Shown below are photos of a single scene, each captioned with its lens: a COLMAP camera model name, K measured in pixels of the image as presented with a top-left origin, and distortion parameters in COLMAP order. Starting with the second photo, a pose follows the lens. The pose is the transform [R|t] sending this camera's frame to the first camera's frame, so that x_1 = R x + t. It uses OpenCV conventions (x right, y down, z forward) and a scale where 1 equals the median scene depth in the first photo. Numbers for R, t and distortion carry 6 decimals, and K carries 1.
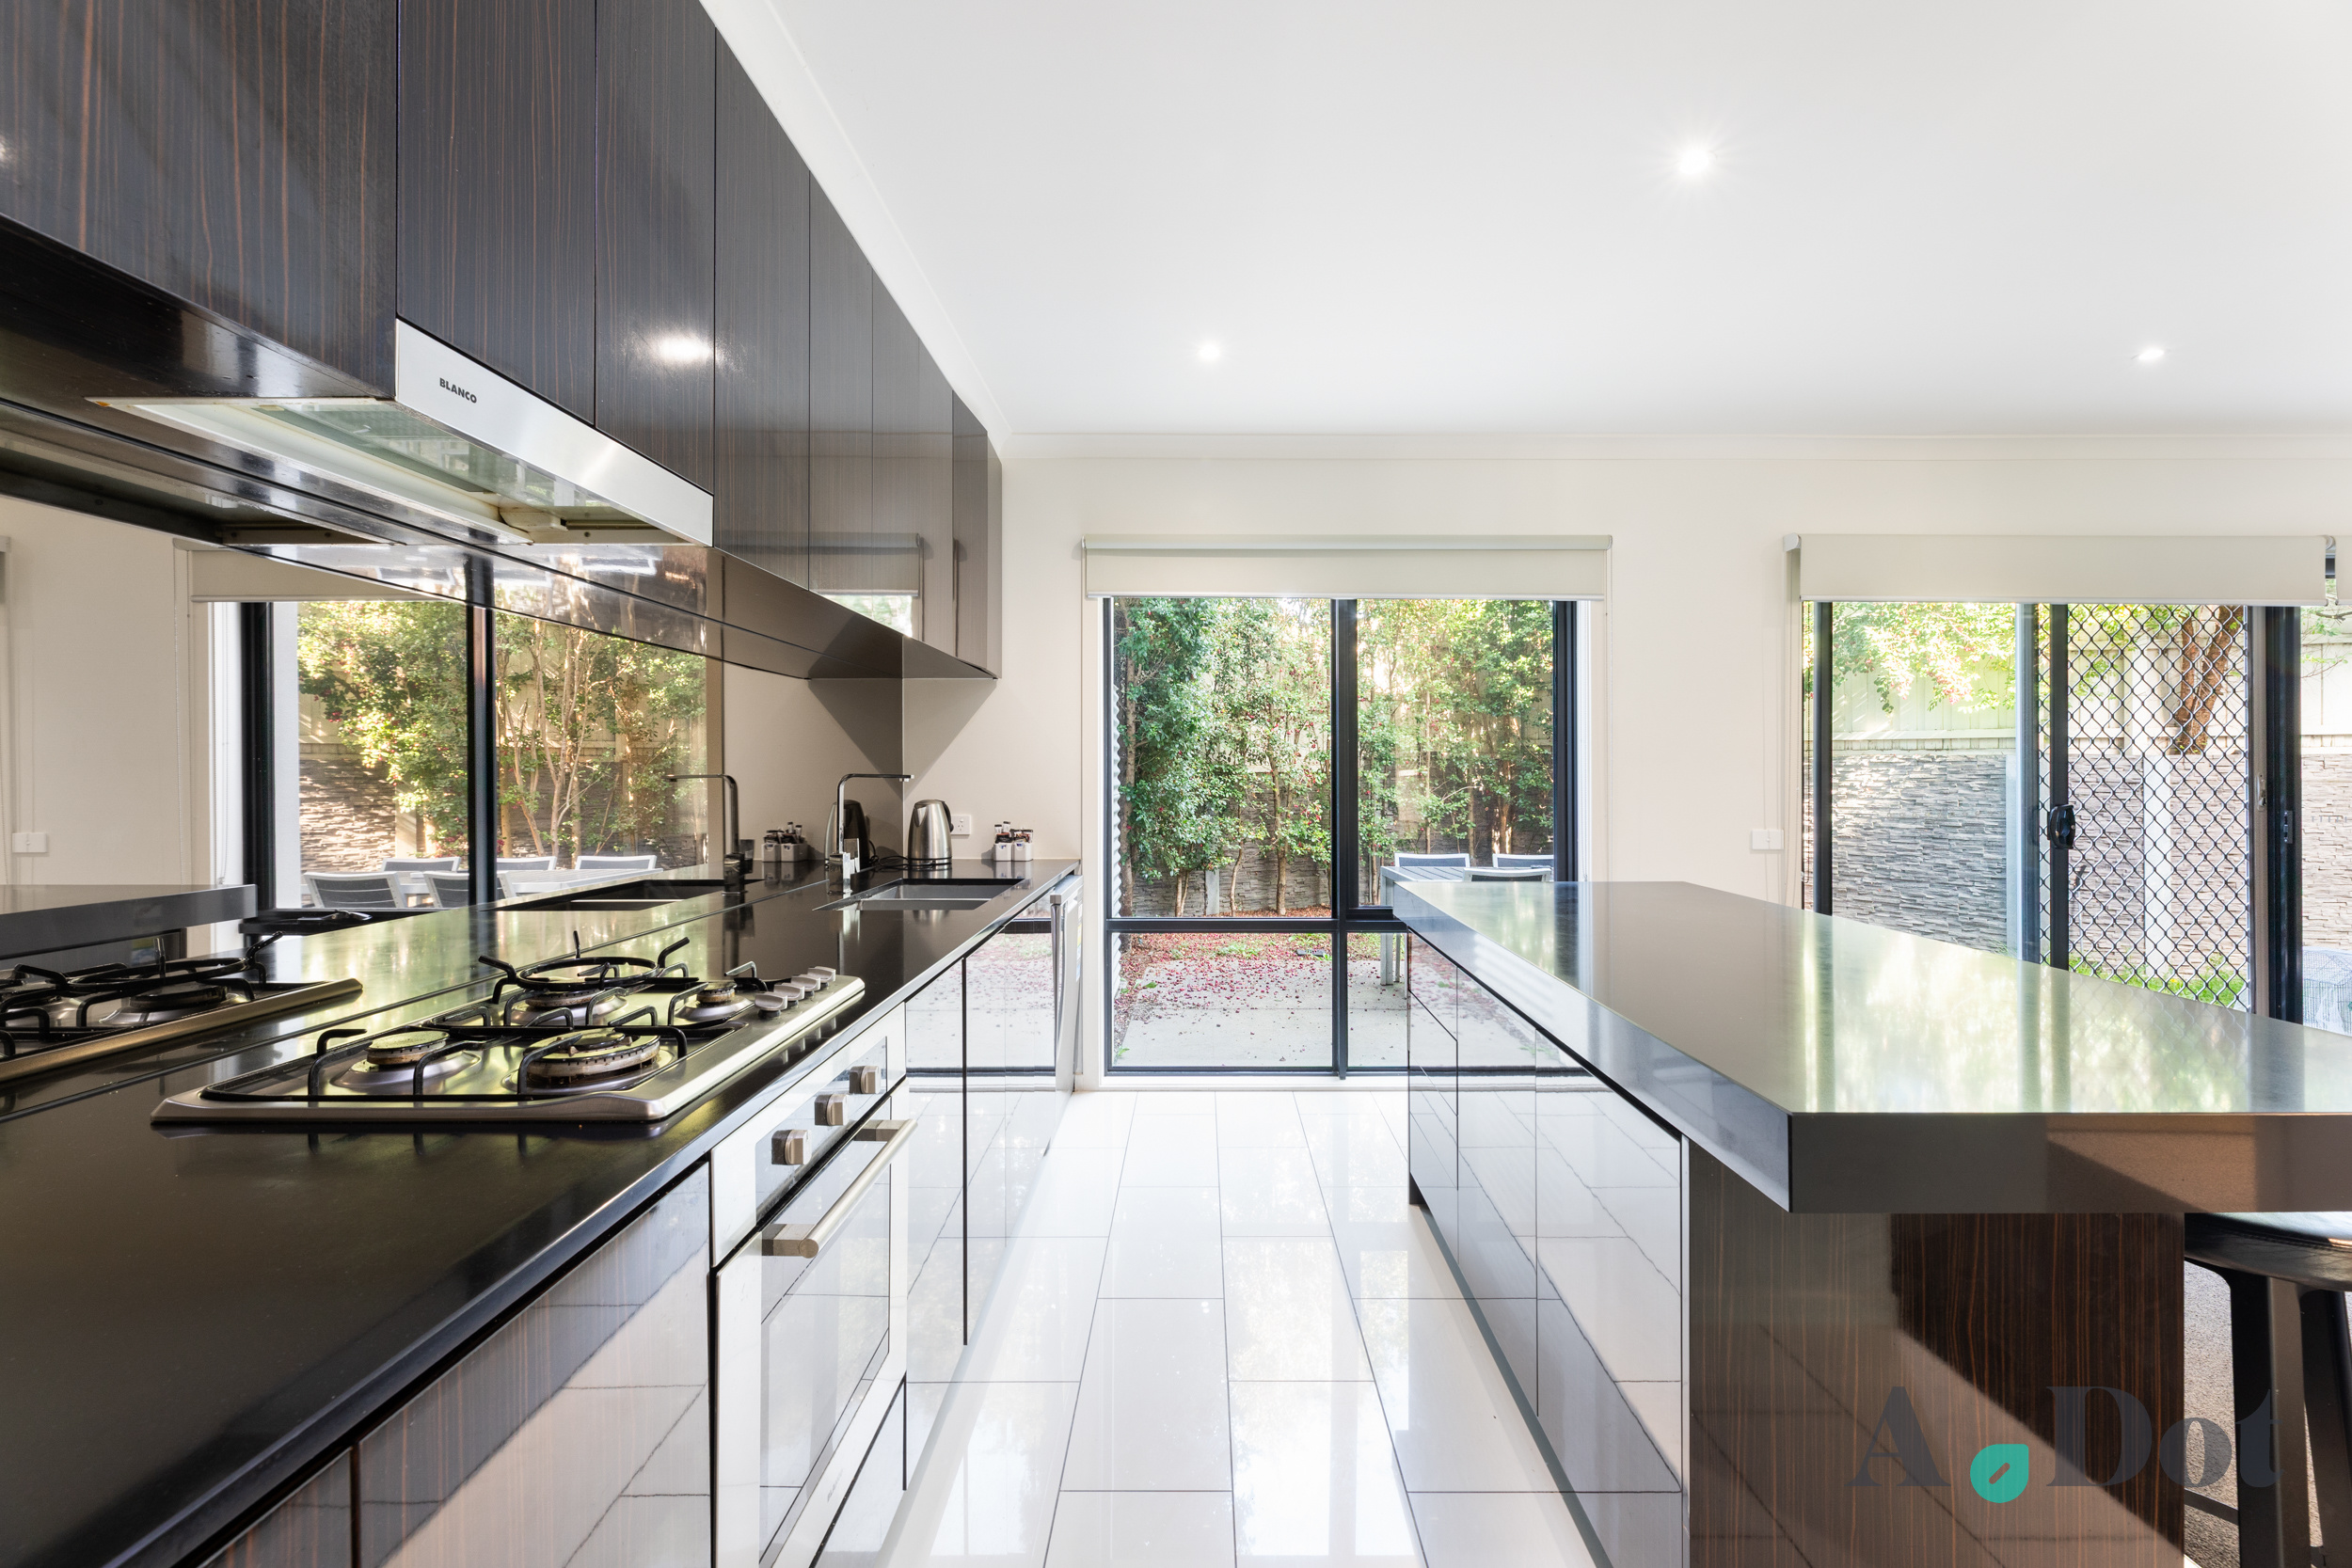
lens RADIAL K [[963.6, 0, 1194.7], [0, 963.6, 766.6], [0, 0, 1]] dist [0.003356, -0.000502]
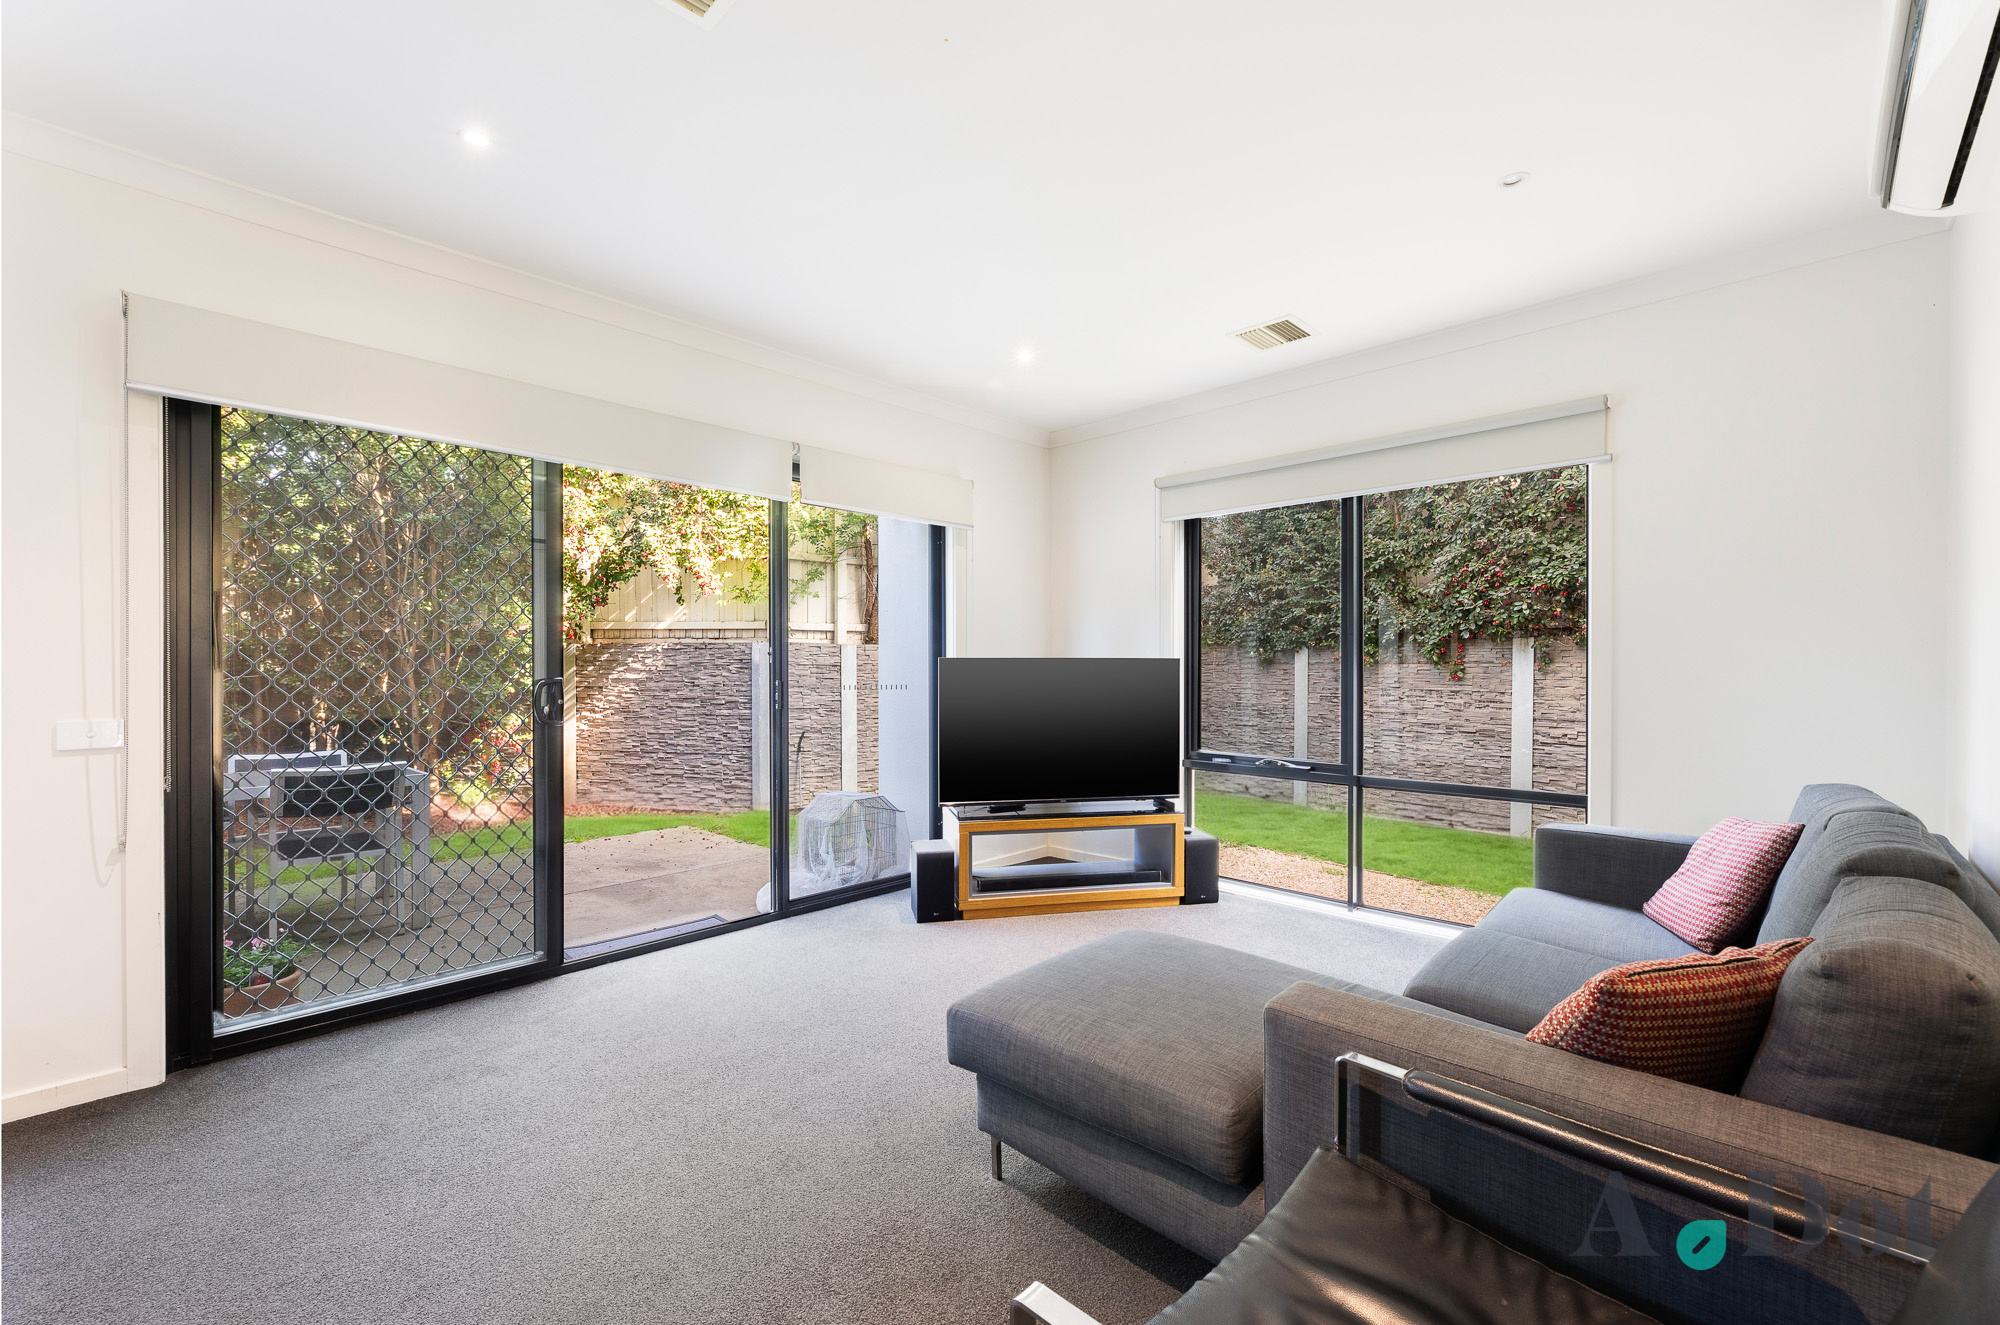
lens RADIAL K [[819.4, 0, 1001.6], [0, 819.4, 669.5], [0, 0, 1]] dist [0.003356, -0.000502]
pose [[0.704664, -0.005638, 0.709518, 0.318419], [-0.000287, 0.999966, 0.008231, 0.012009], [-0.709541, -0.006004, 0.704639, 0.064186]]
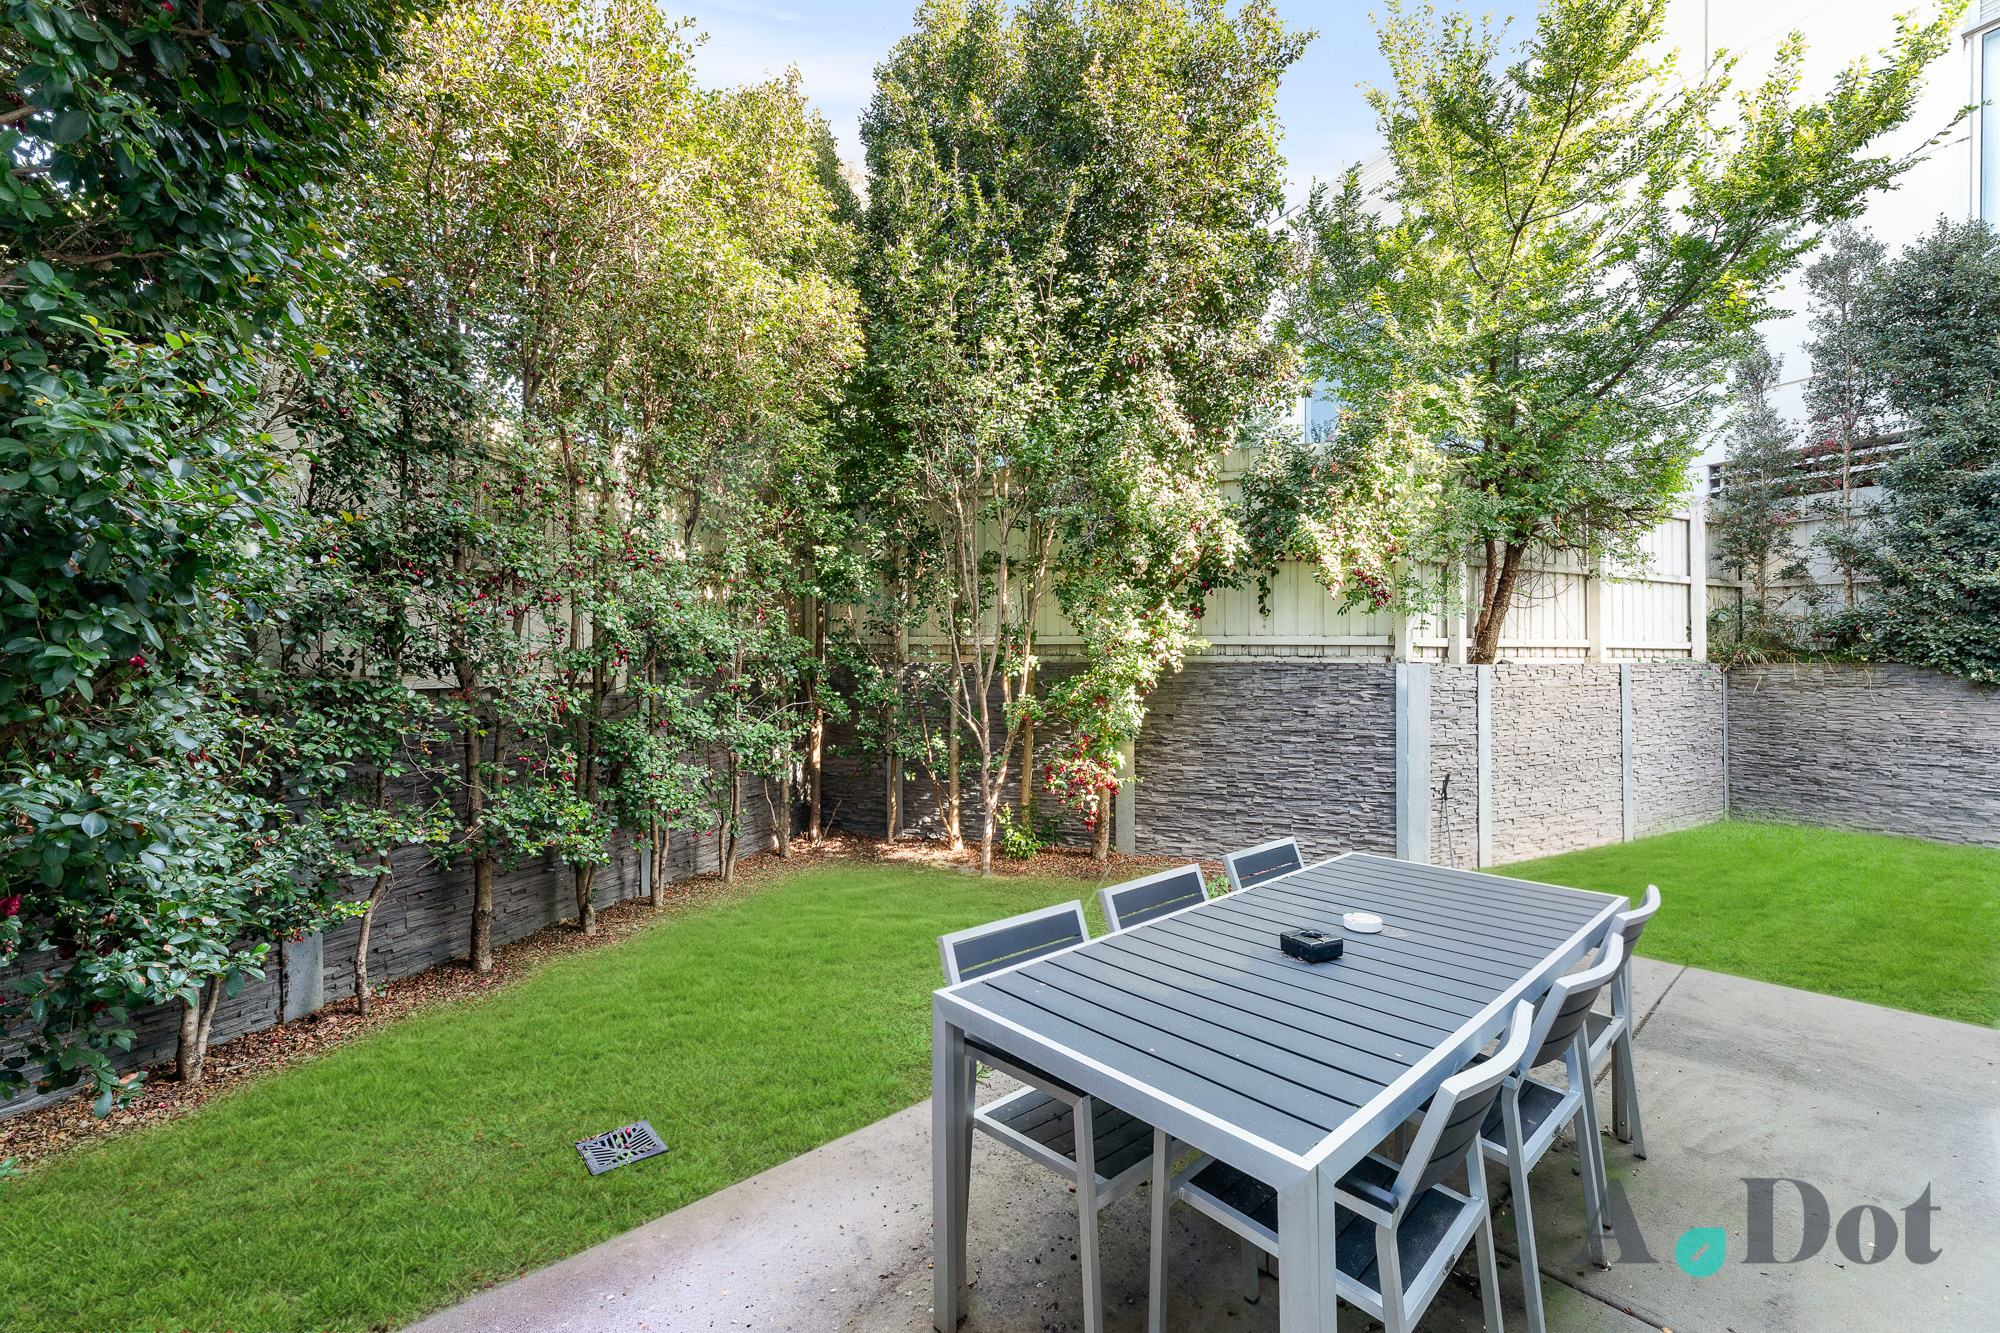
lens RADIAL K [[819.4, 0, 1002.7], [0, 819.4, 667.2], [0, 0, 1]] dist [0.003356, -0.000502]
pose [[0.749685, -0.004677, 0.661778, 0.011992], [-0.003223, 0.999937, 0.010719, -0.014543], [-0.661787, -0.010168, 0.749623, 0.609748]]
